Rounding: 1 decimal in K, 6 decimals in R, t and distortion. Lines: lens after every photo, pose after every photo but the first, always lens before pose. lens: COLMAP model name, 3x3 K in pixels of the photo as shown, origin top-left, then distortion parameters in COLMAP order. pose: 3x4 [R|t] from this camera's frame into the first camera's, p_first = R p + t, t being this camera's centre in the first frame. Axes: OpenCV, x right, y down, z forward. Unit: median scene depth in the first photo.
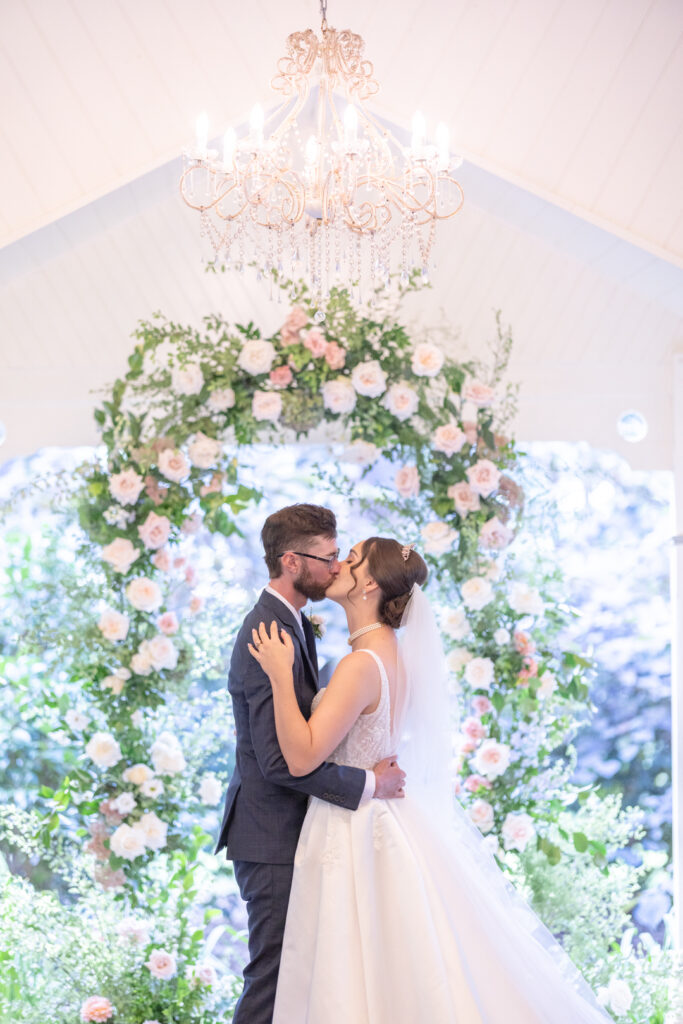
lens RADIAL K [[2986.7, 0, 341.5], [0, 2986.7, 512.0], [0, 0, 1]] dist [0.033142, 0.772023]
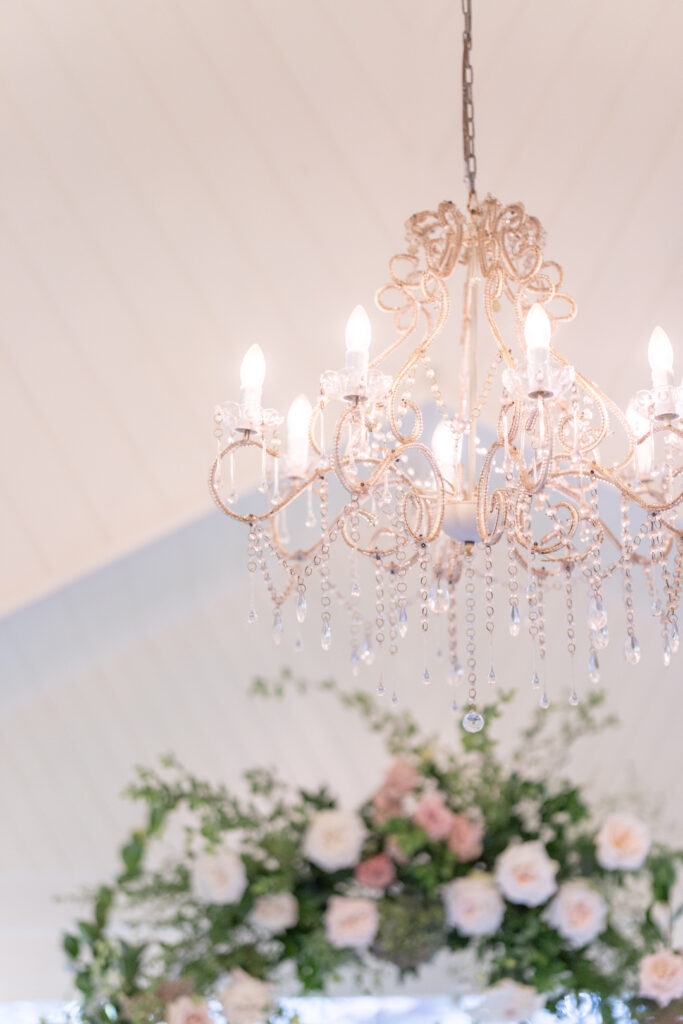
lens RADIAL K [[2986.7, 0, 341.5], [0, 2986.7, 512.0], [0, 0, 1]] dist [0.033142, 0.772023]
pose [[0.999970, -0.006310, -0.004388, -0.023825], [0.005301, 0.979653, -0.200631, 0.003703], [0.005565, 0.200602, 0.979657, 0.400471]]
